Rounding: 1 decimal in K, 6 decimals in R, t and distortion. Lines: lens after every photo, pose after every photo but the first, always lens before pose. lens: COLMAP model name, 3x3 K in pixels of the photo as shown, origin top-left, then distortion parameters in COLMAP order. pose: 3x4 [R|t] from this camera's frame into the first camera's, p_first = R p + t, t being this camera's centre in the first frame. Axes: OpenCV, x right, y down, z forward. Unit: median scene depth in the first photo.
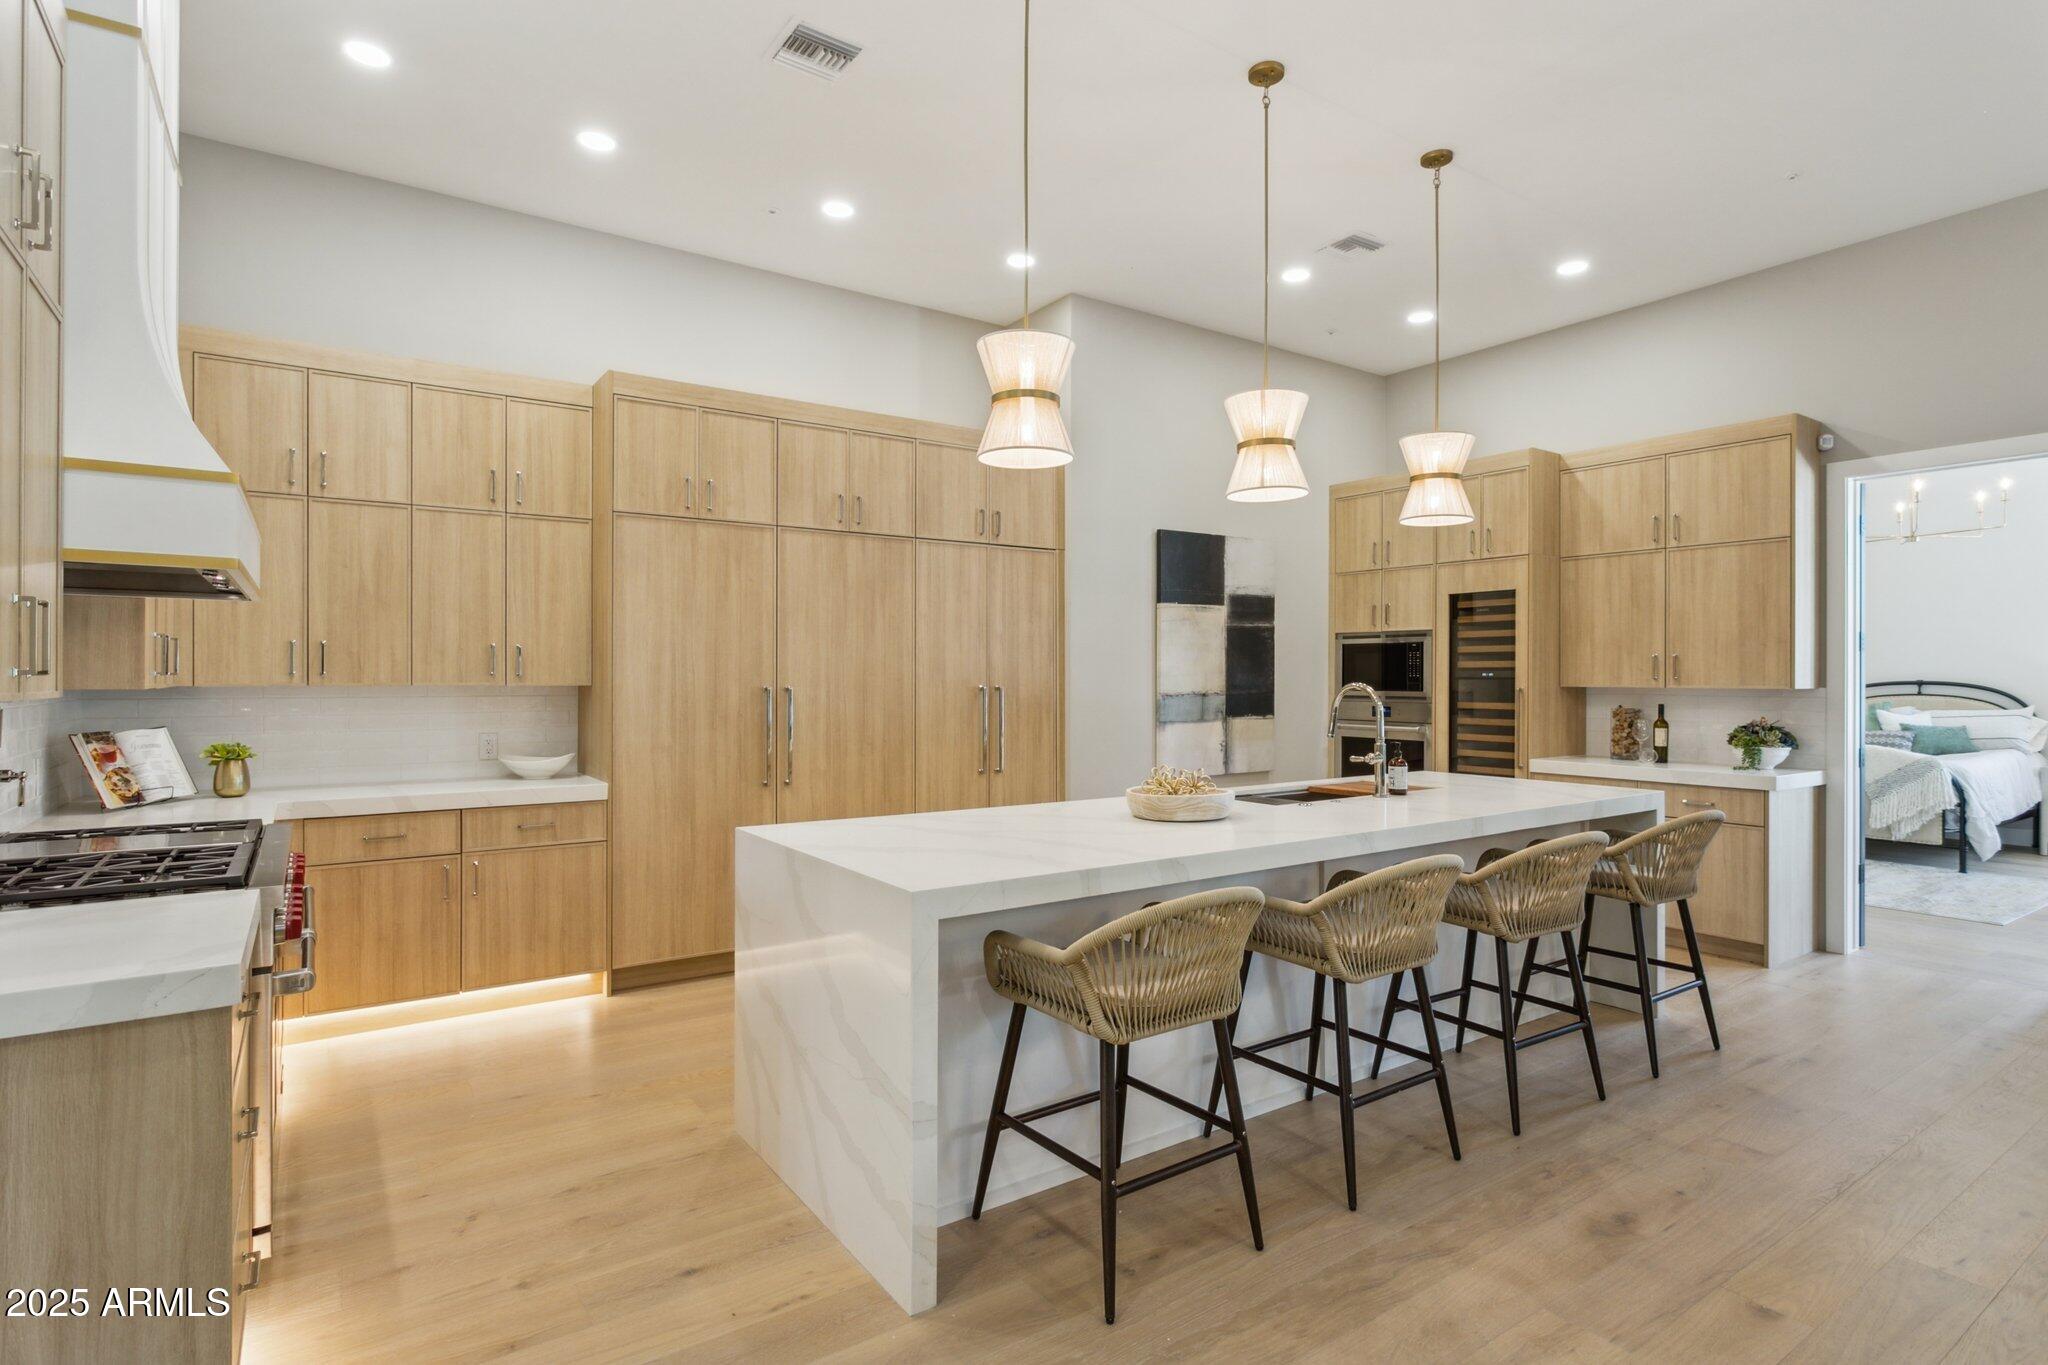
lens RADIAL K [[1050.0, 0, 1025.7], [0, 1050.0, 685.2], [0, 0, 1]] dist [0.002503, 0.000617]
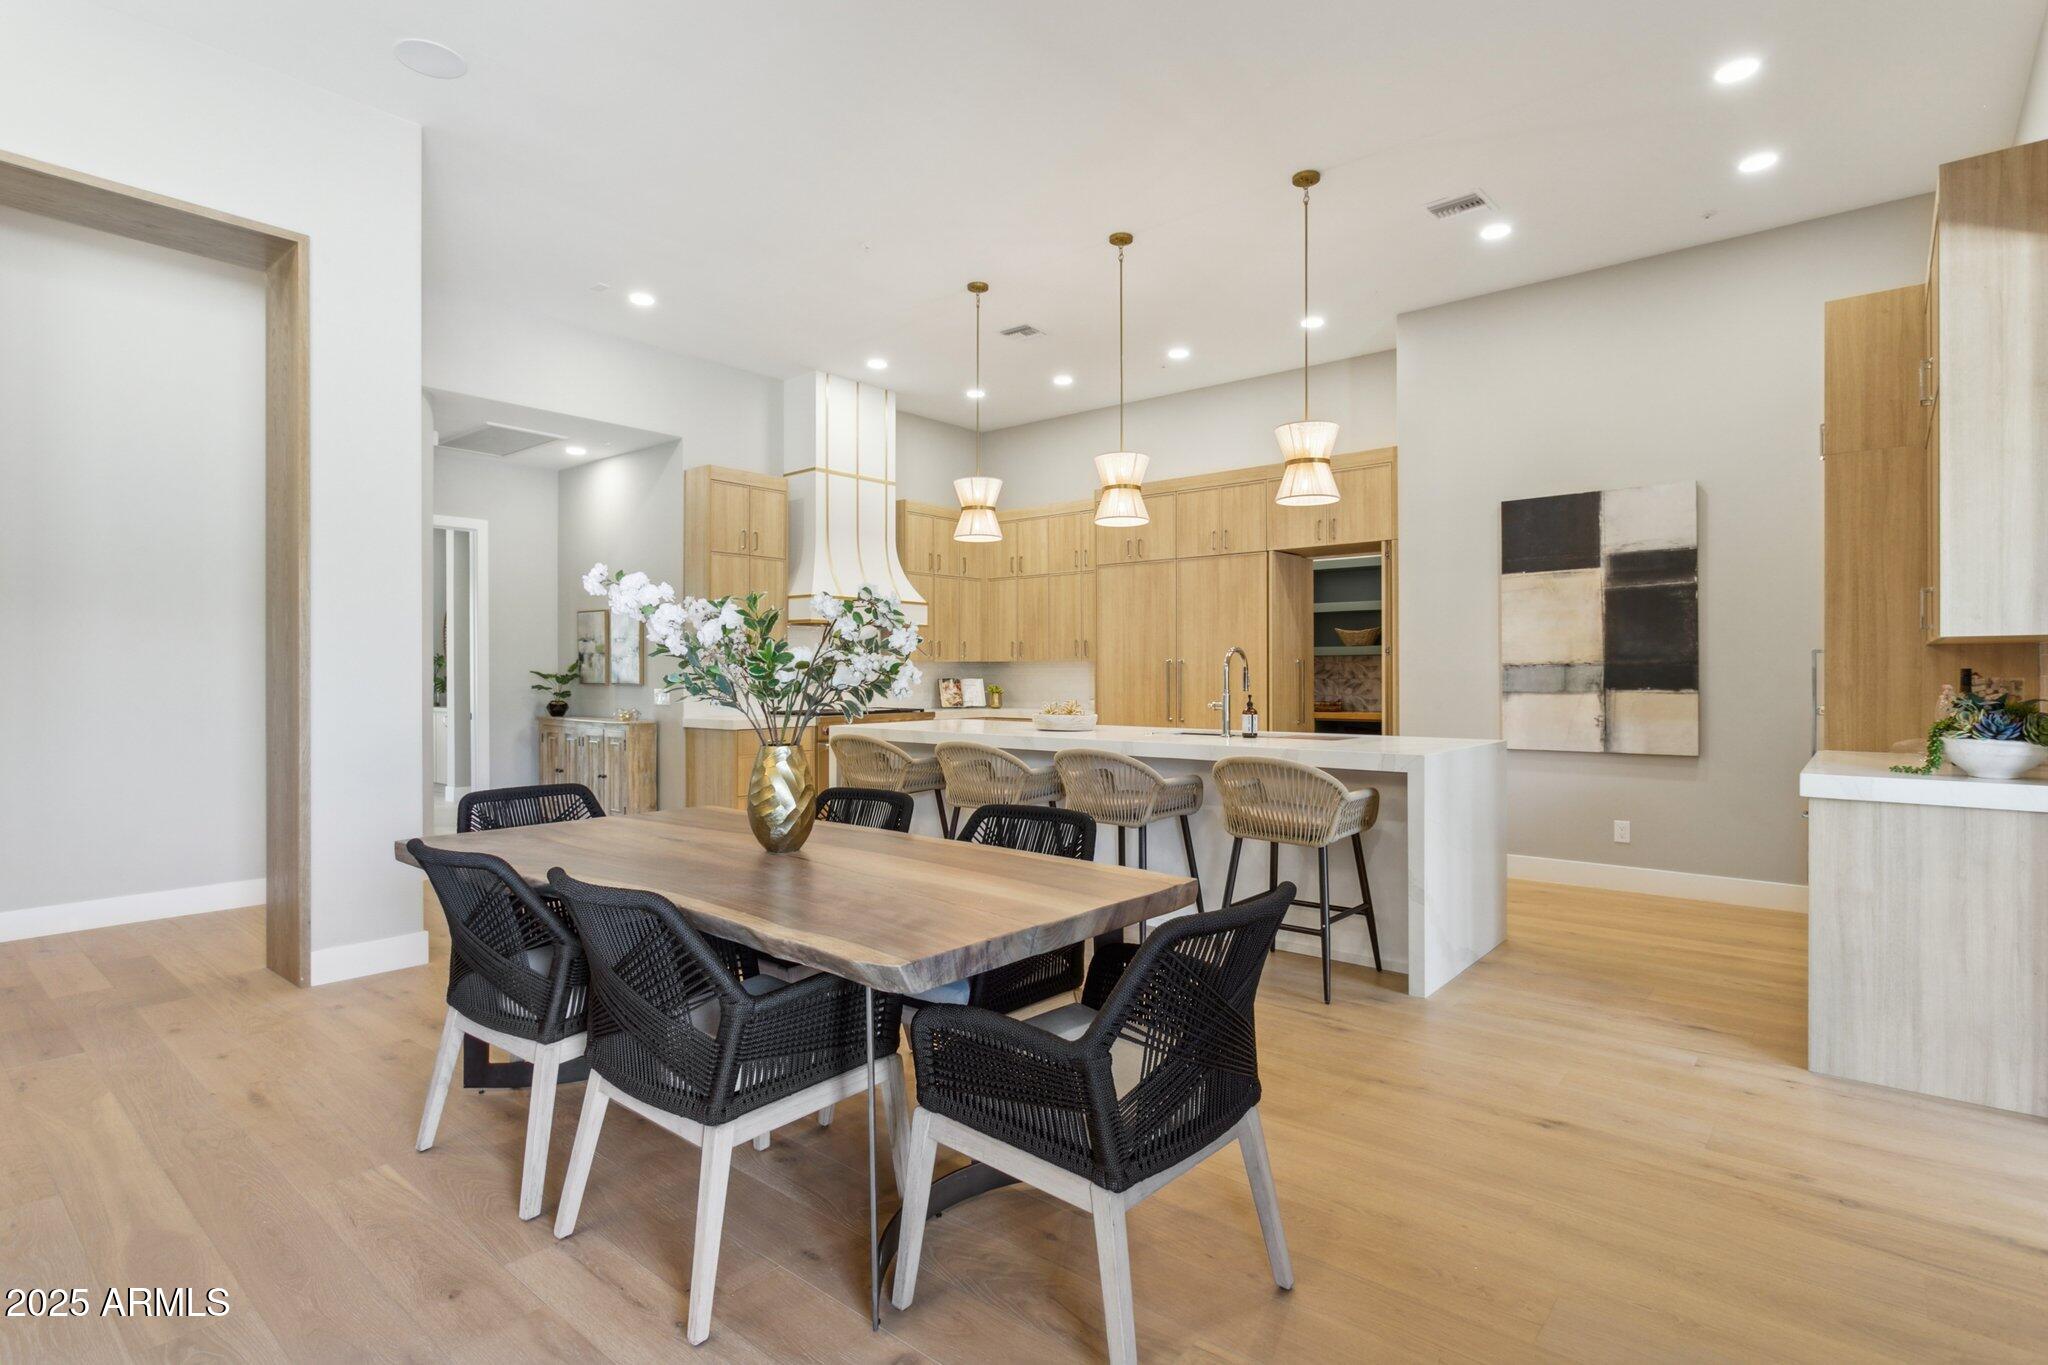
lens RADIAL K [[1050.0, 0, 1025.5], [0, 1050.0, 675.1], [0, 0, 1]] dist [0.002503, 0.000617]
pose [[0.256050, -0.001040, -0.966663, 0.984134], [-0.003774, 0.999991, -0.002076, 0.022596], [0.966656, 0.004179, 0.256044, 0.294717]]
